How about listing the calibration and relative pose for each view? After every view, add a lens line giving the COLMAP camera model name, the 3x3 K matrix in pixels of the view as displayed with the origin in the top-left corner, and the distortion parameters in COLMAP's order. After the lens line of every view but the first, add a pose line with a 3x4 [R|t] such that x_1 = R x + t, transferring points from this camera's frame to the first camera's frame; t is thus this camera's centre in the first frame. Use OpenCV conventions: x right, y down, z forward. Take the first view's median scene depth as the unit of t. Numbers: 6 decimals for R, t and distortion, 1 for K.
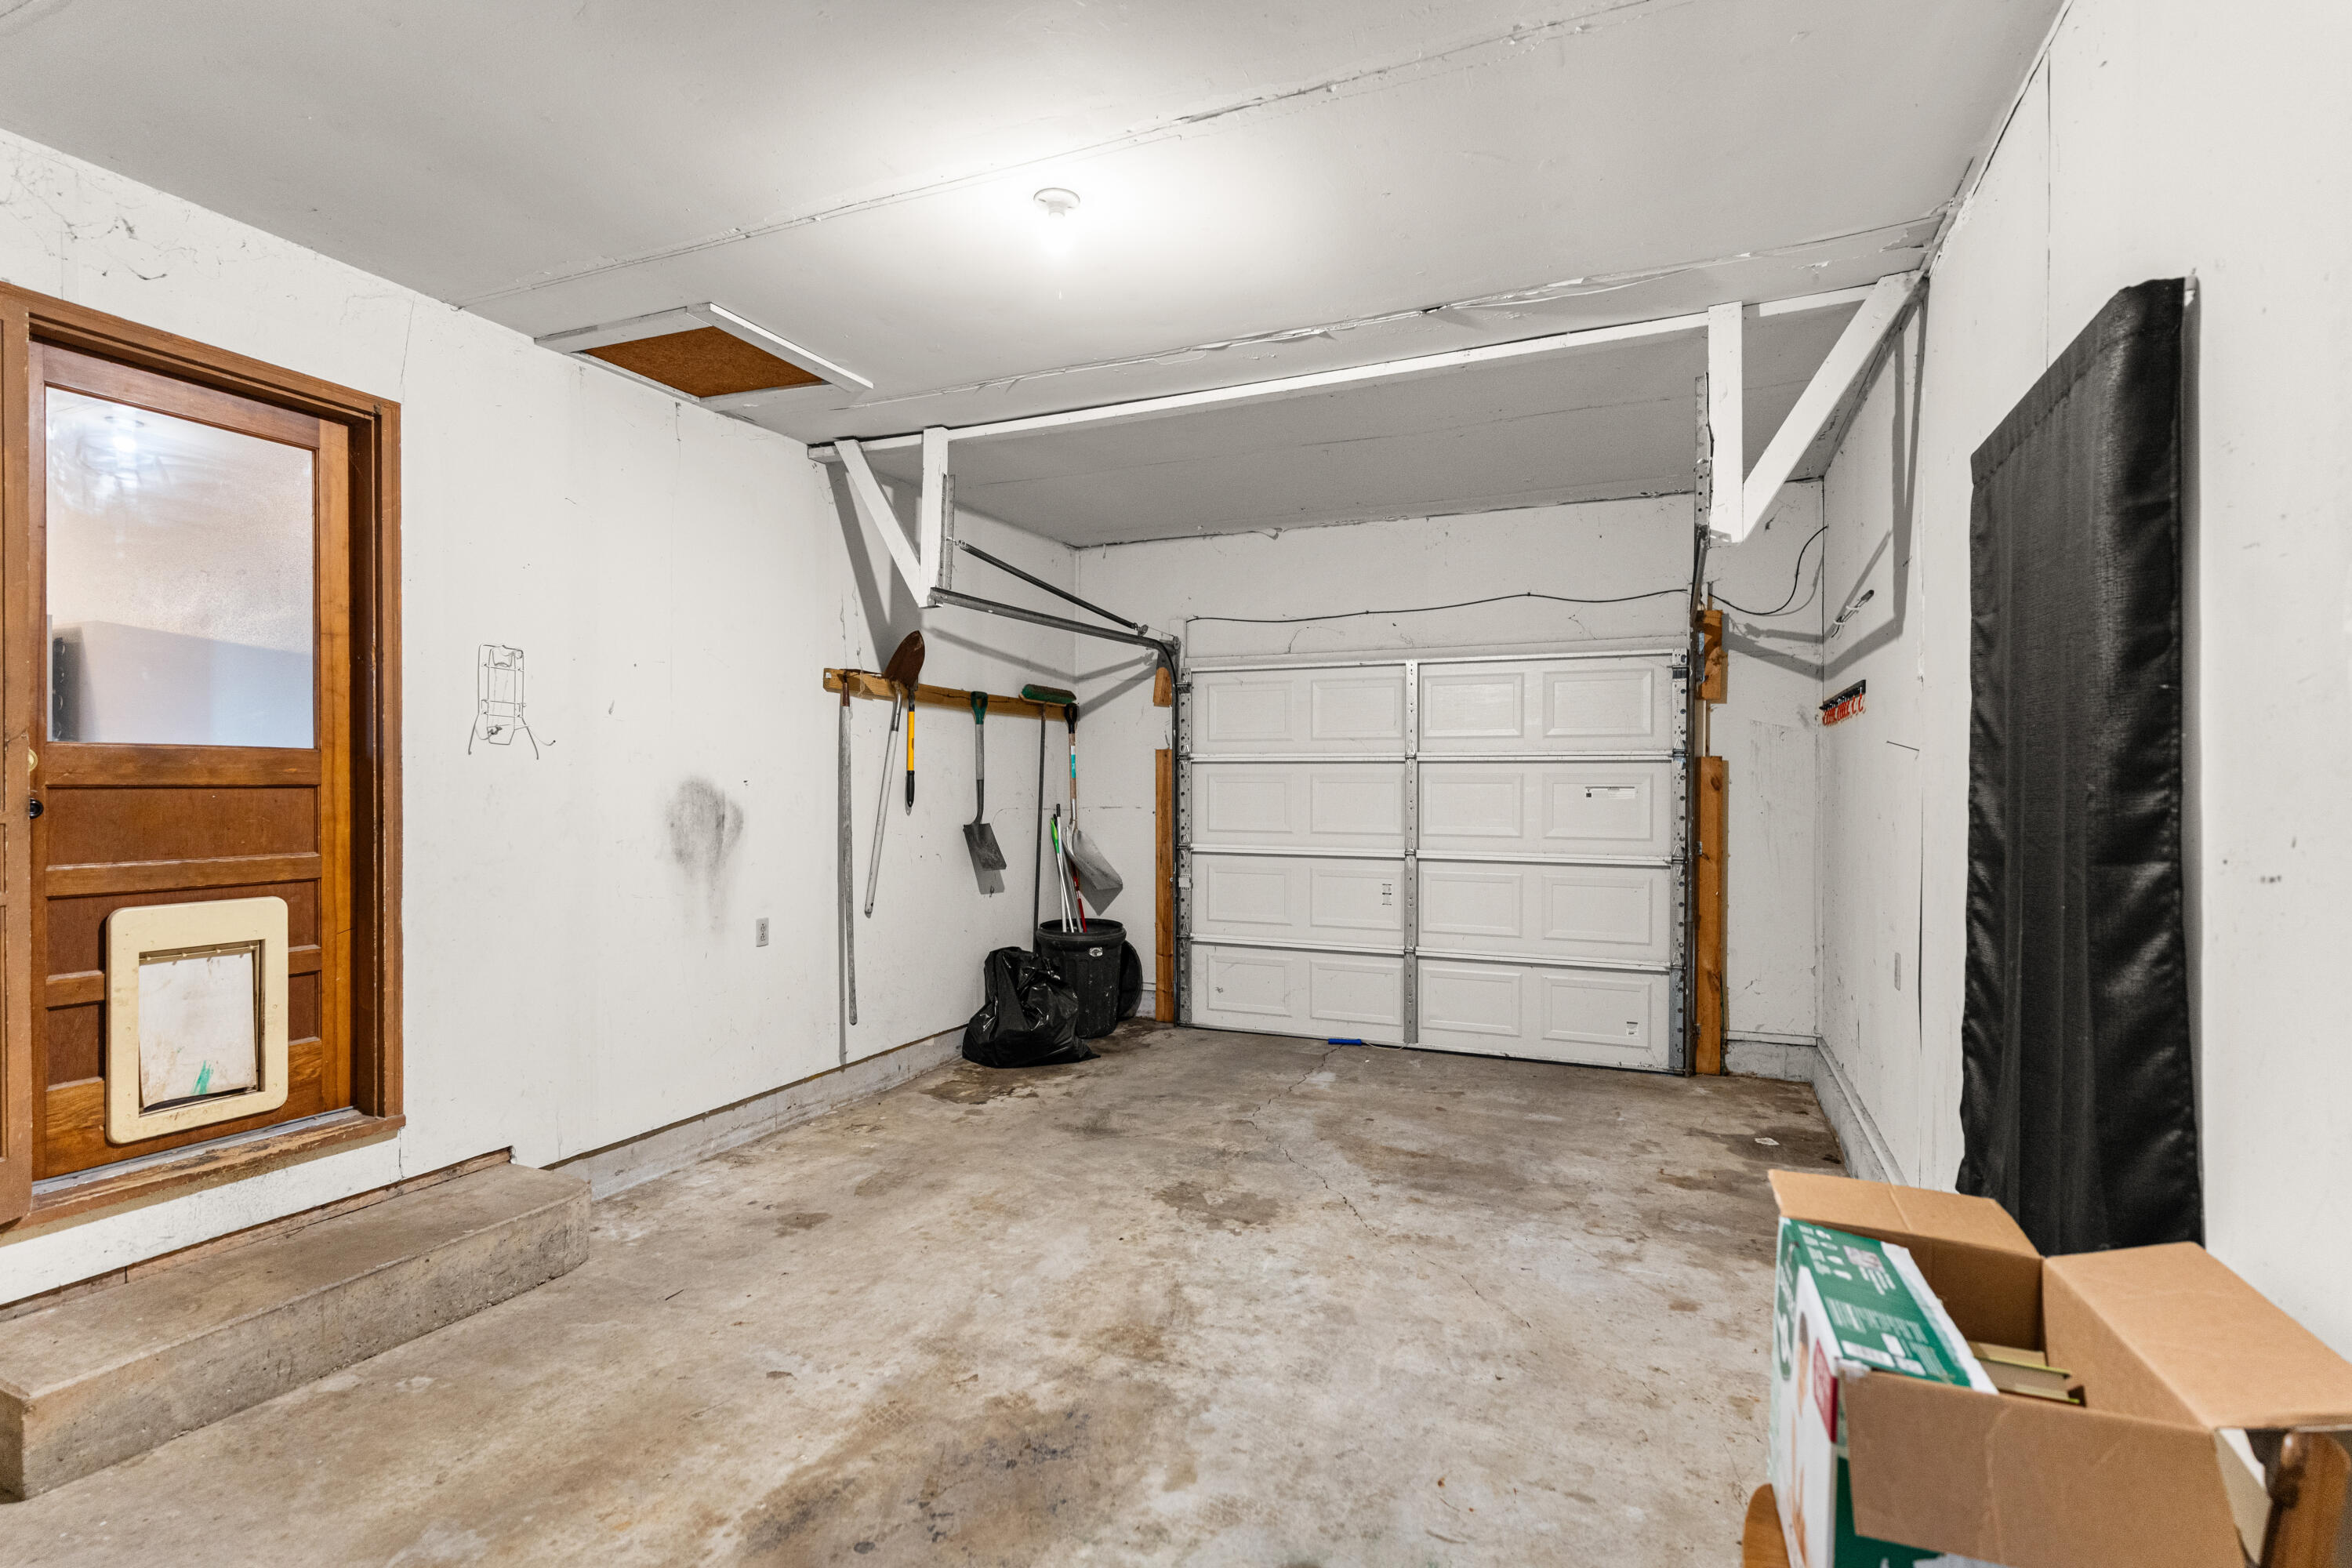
lens RADIAL K [[1129.5, 0, 1173.1], [0, 1129.5, 795.0], [0, 0, 1]] dist [0.006285, -0.000247]
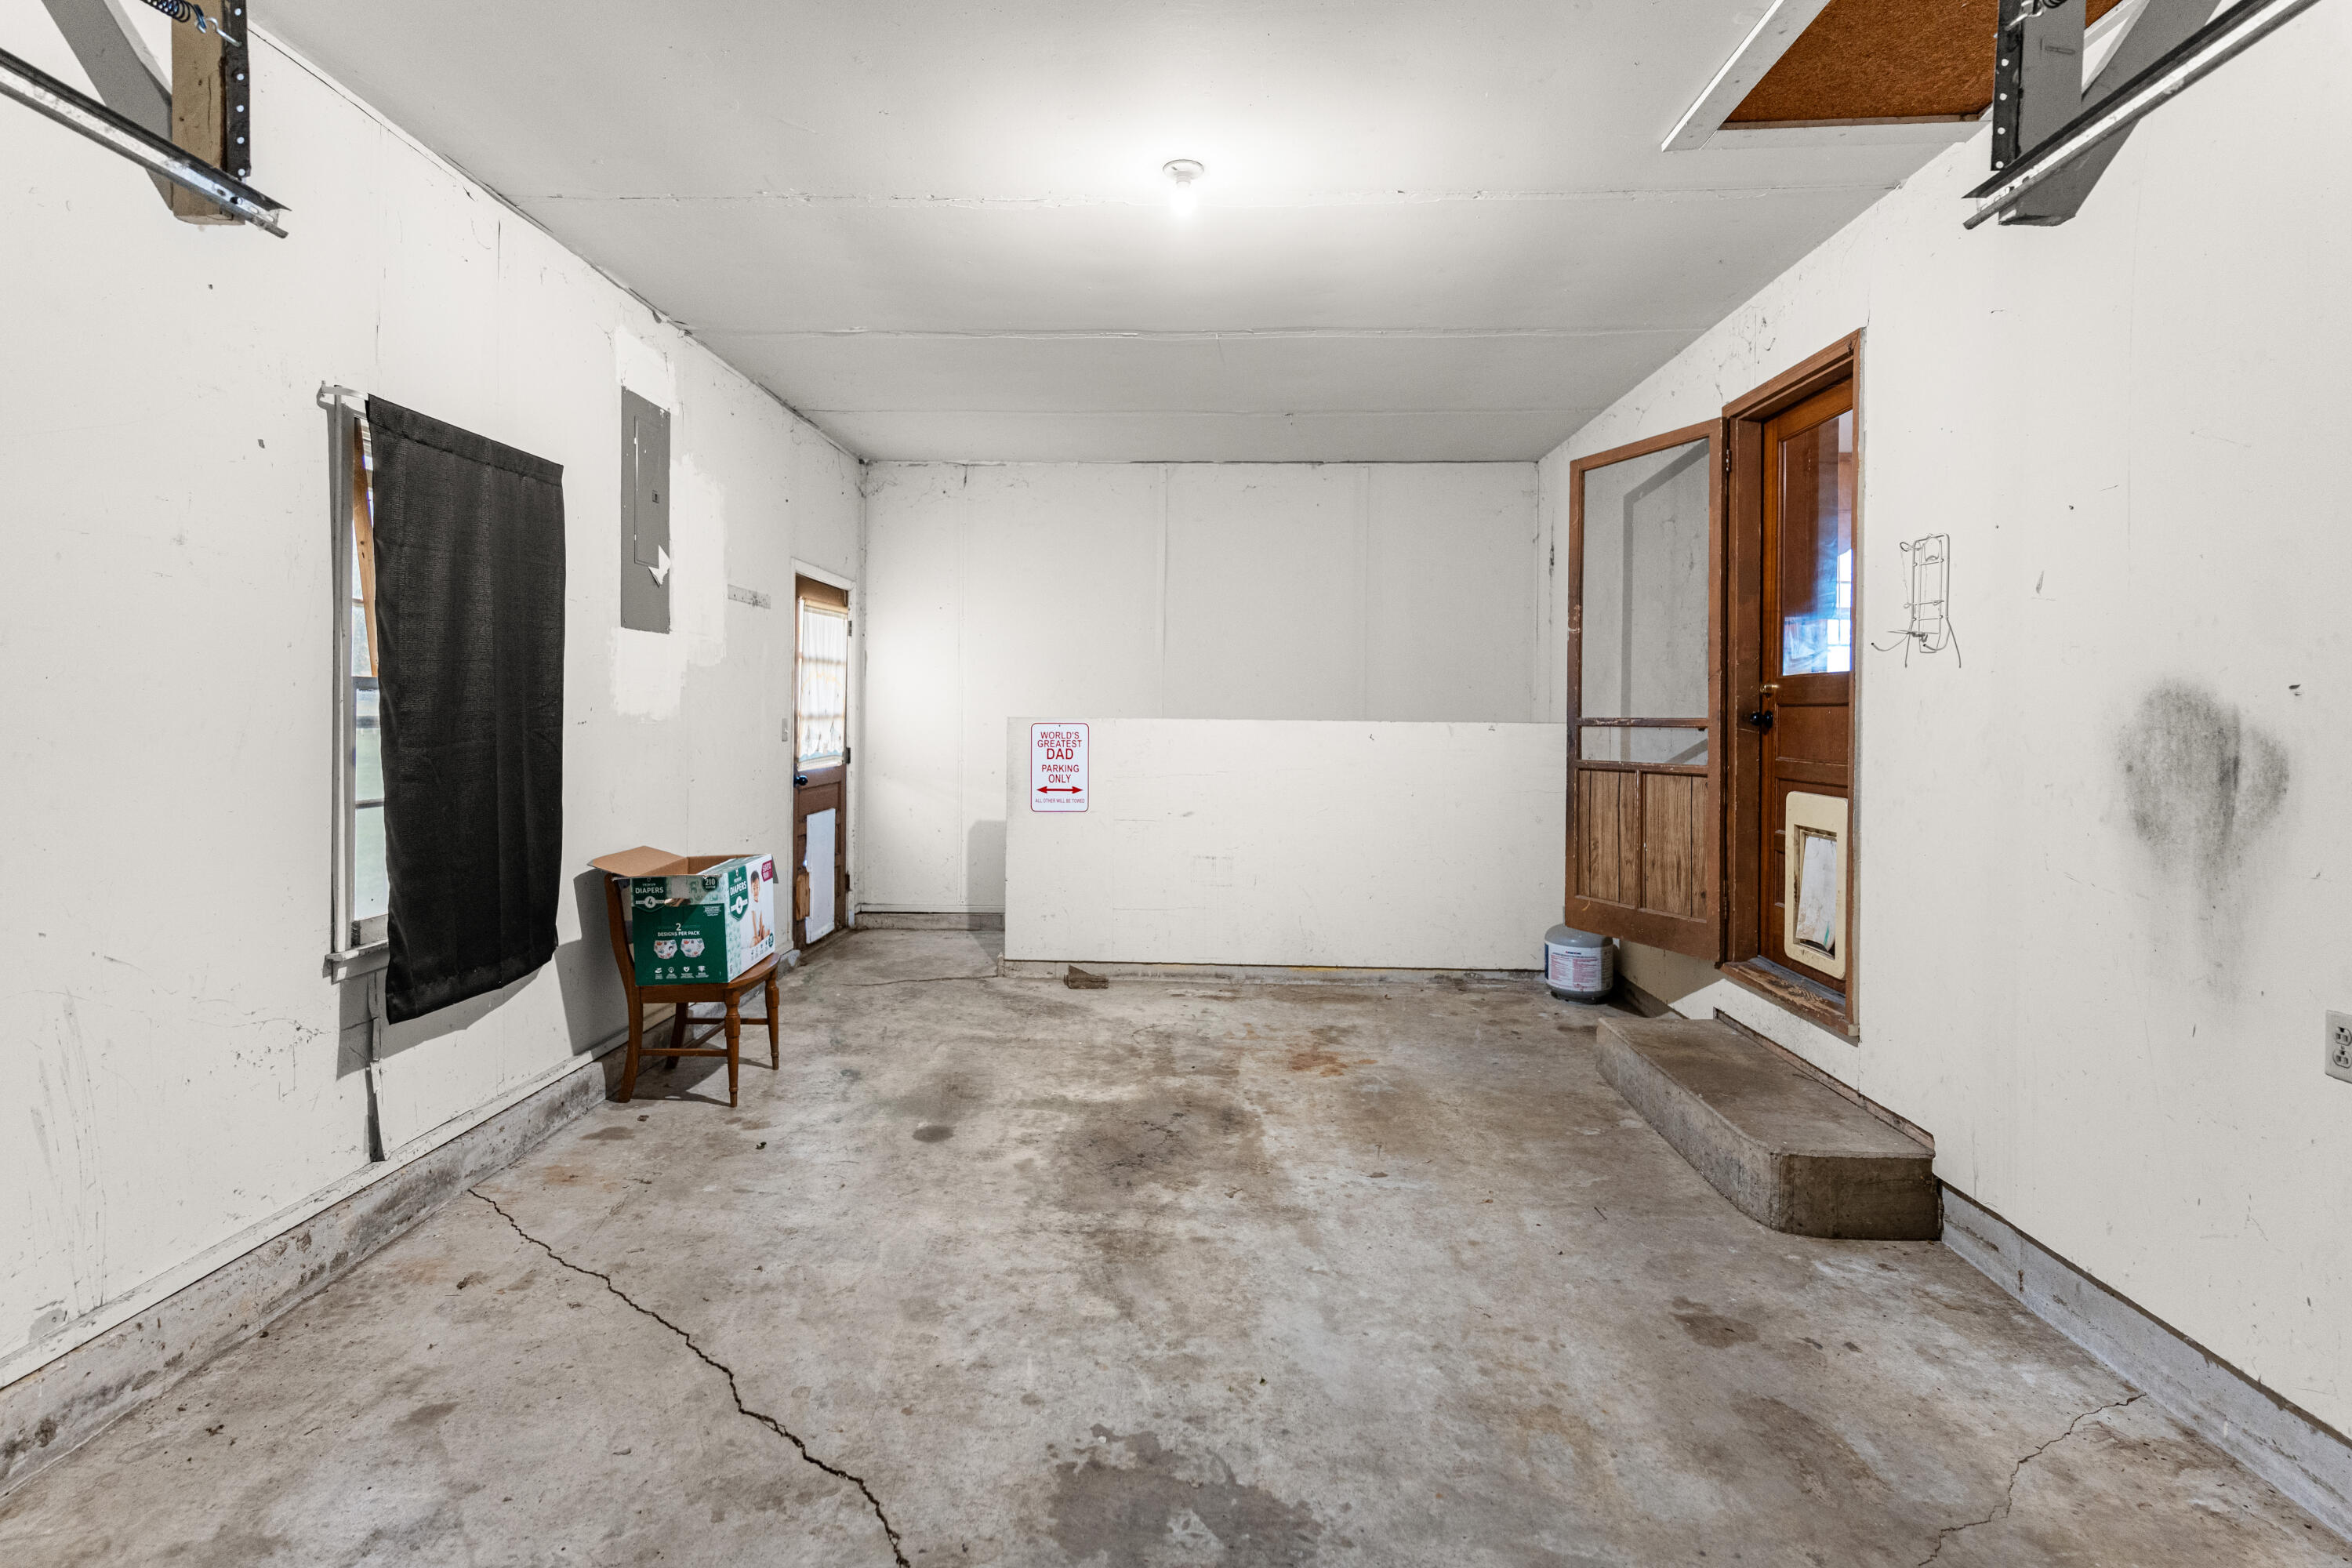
lens RADIAL K [[1129.5, 0, 1161.1], [0, 1129.5, 726.8], [0, 0, 1]] dist [0.006285, -0.000247]
pose [[-0.929208, -0.005882, -0.369509, 0.267225], [-0.014965, 0.999652, 0.021719, 0.000995], [0.369253, 0.025711, -0.928973, 1.665236]]
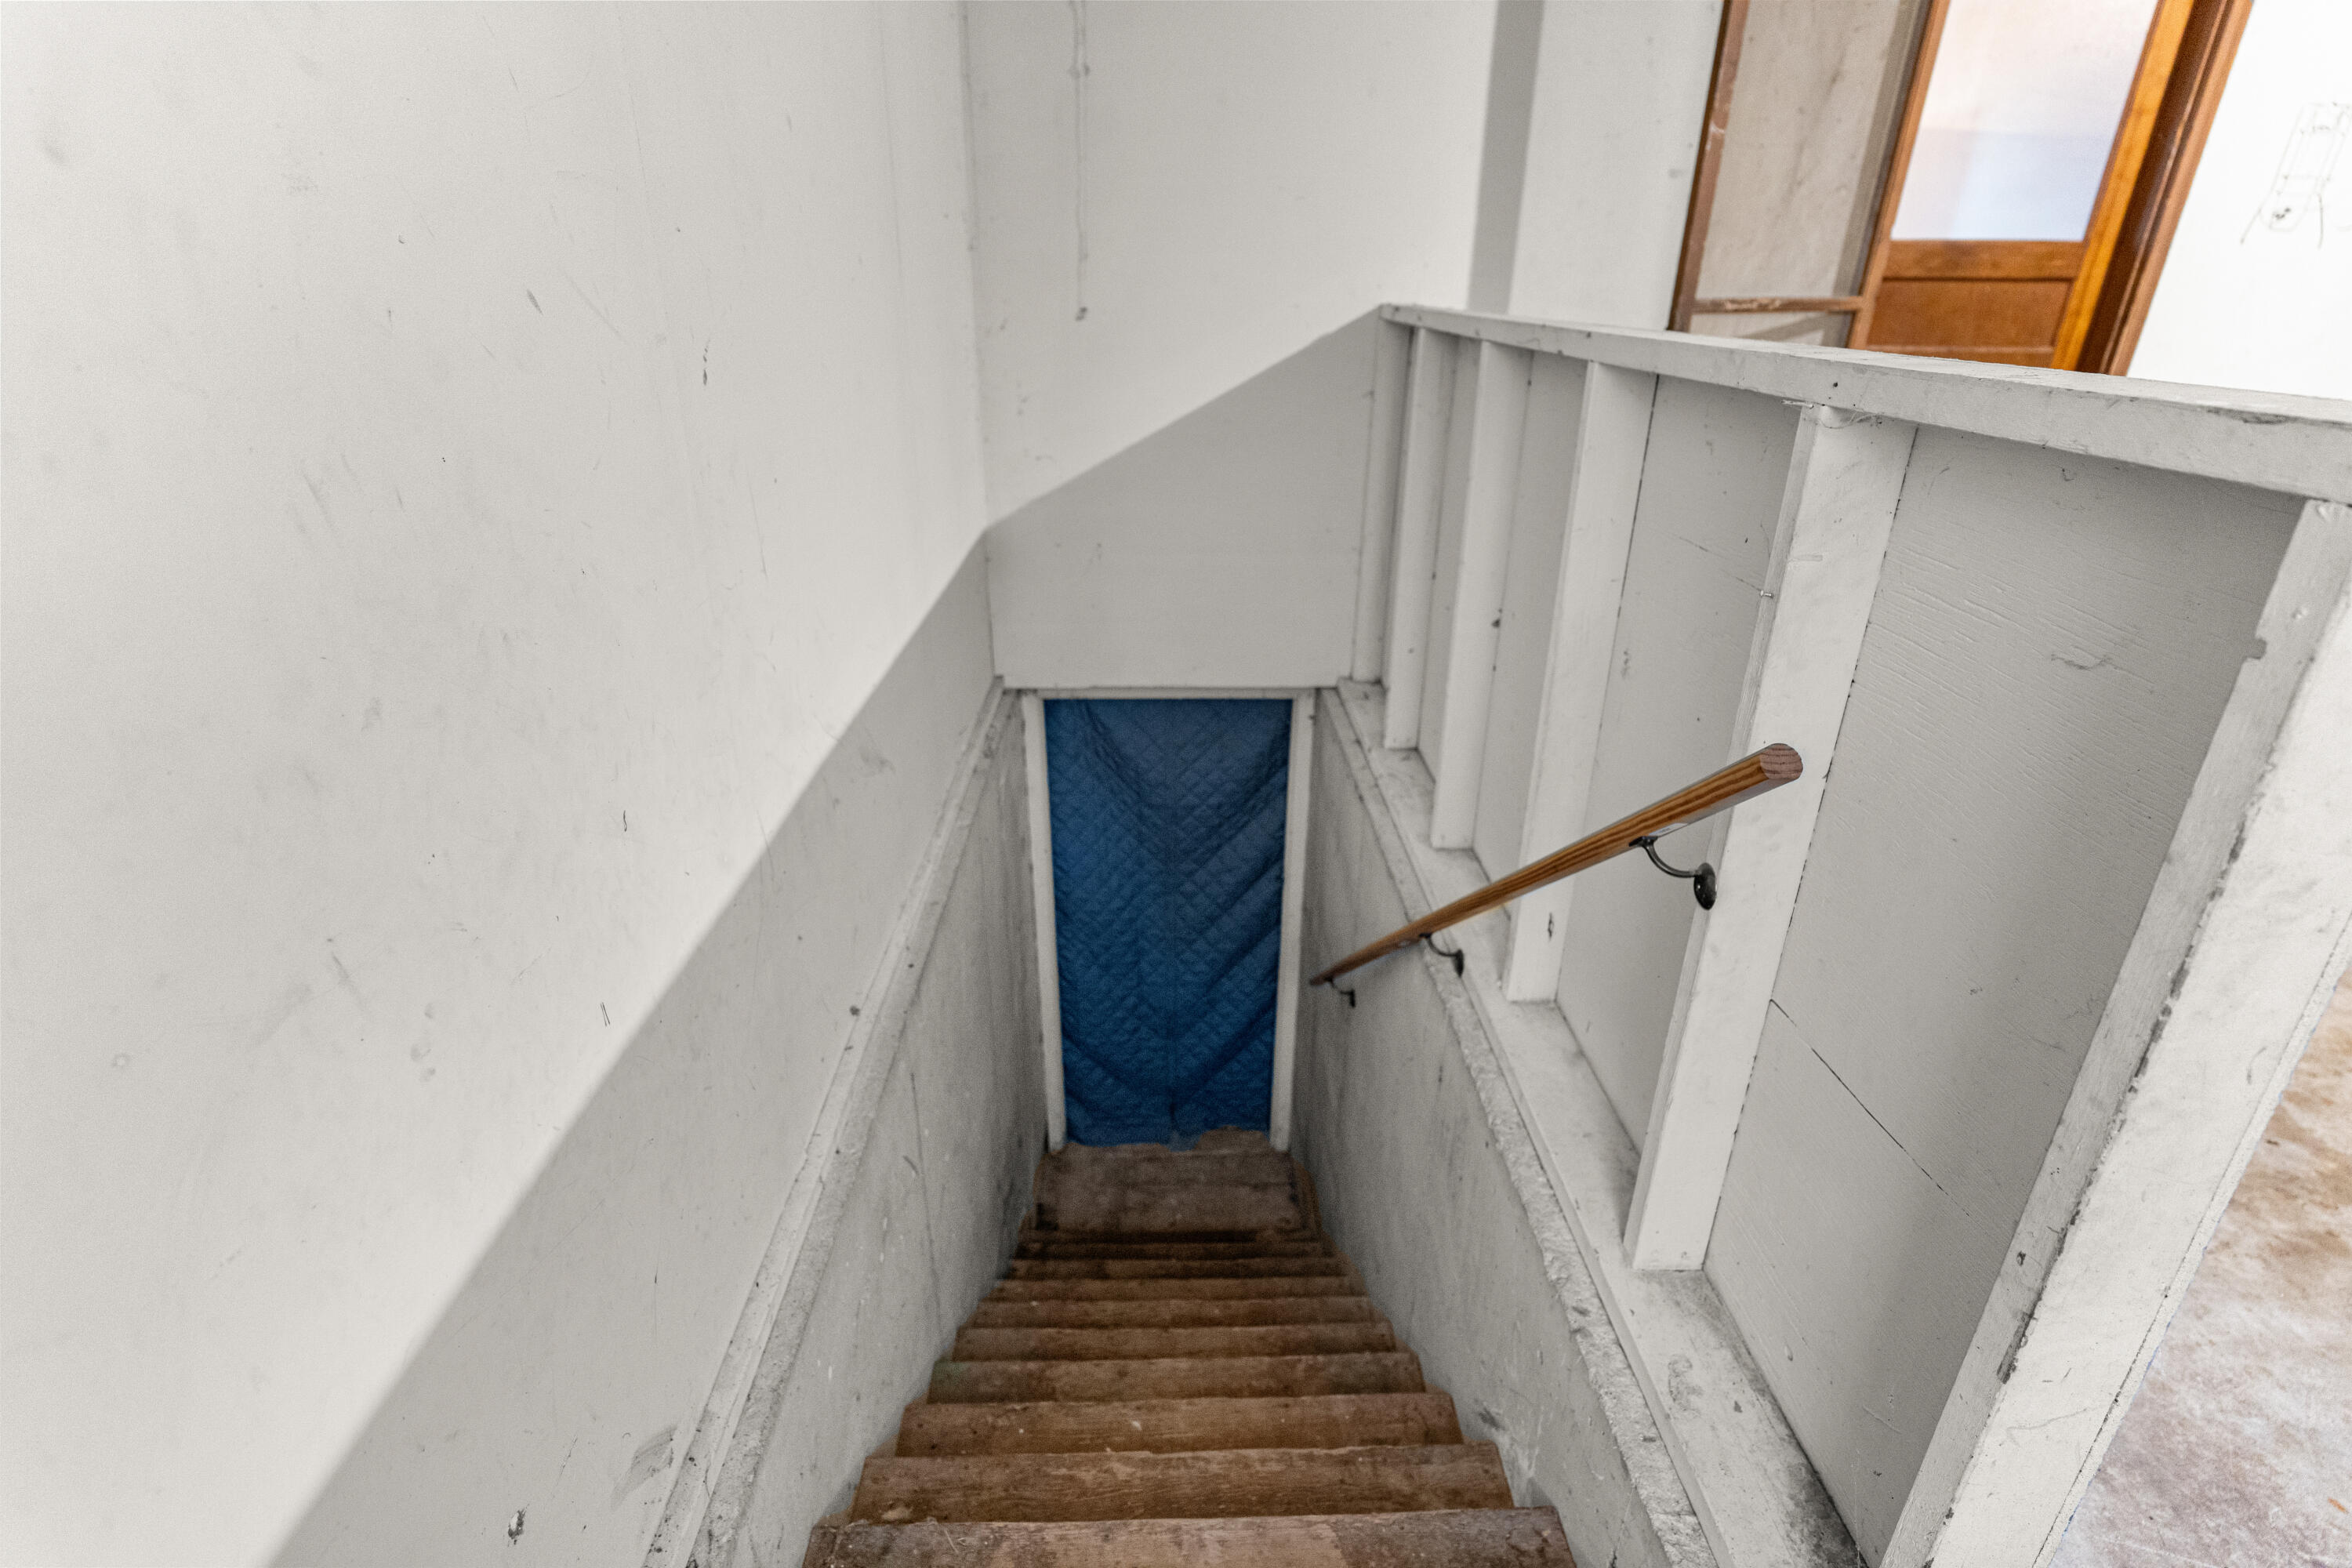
lens RADIAL K [[1129.5, 0, 1187.6], [0, 1129.5, 777.9], [0, 0, 1]] dist [0.006285, -0.000247]
pose [[0.425679, 0.375170, -0.823434, -0.060191], [-0.020007, 0.913679, 0.405945, 0.003165], [0.904653, -0.156328, 0.396440, -0.224994]]
